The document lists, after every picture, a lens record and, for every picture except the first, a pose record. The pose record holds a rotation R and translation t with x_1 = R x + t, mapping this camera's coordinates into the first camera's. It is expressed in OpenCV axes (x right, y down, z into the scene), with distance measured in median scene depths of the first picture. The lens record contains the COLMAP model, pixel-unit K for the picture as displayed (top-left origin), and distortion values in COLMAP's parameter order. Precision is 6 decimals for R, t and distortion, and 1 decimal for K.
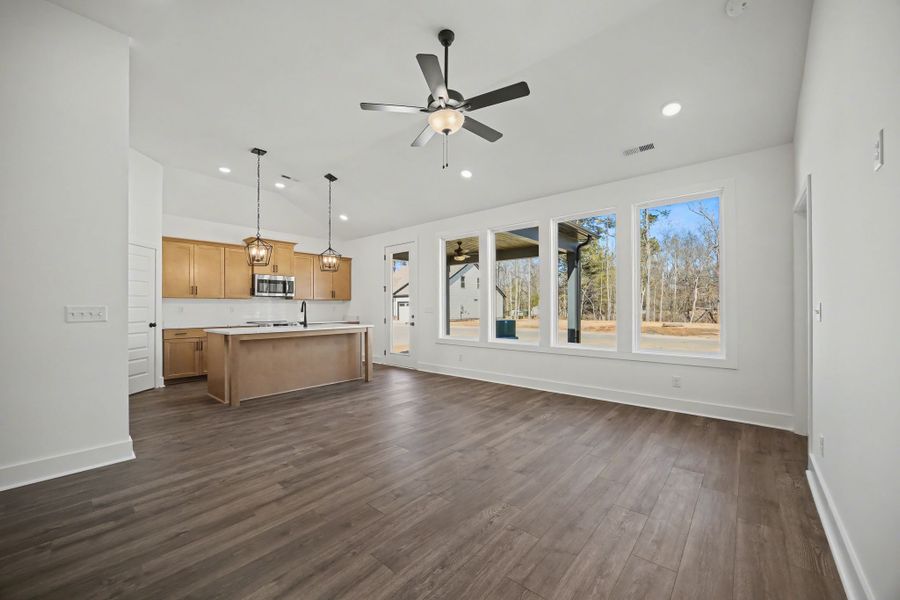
lens RADIAL K [[347.0, 0, 448.0], [0, 347.0, 307.1], [0, 0, 1]] dist [-0.019141, 0.001458]
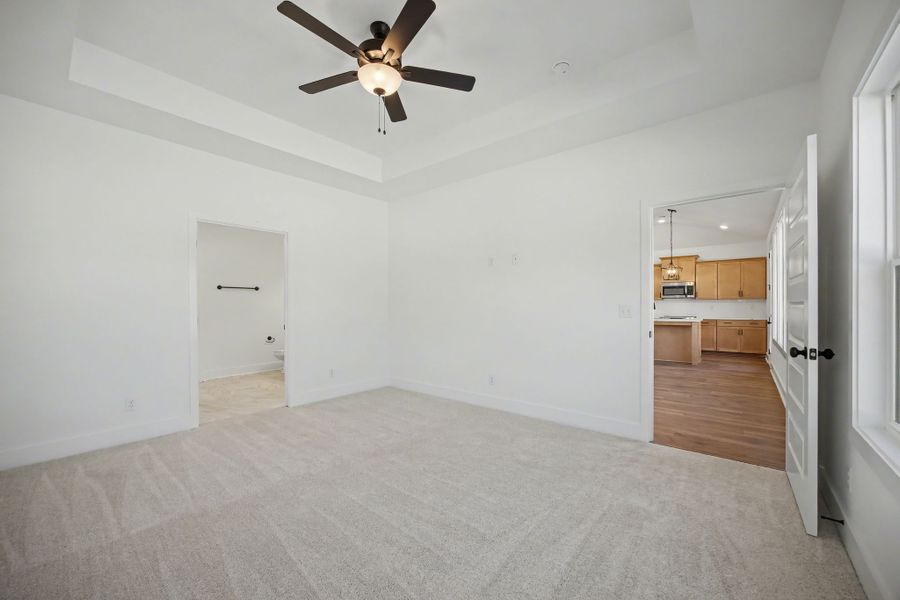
lens RADIAL K [[347.0, 0, 448.6], [0, 347.0, 304.9], [0, 0, 1]] dist [-0.019141, 0.001458]
pose [[0.003523, -0.000983, -0.999993, 1.077759], [0.004849, 0.999988, -0.000966, -0.007410], [0.999982, -0.004846, 0.003528, 0.113792]]
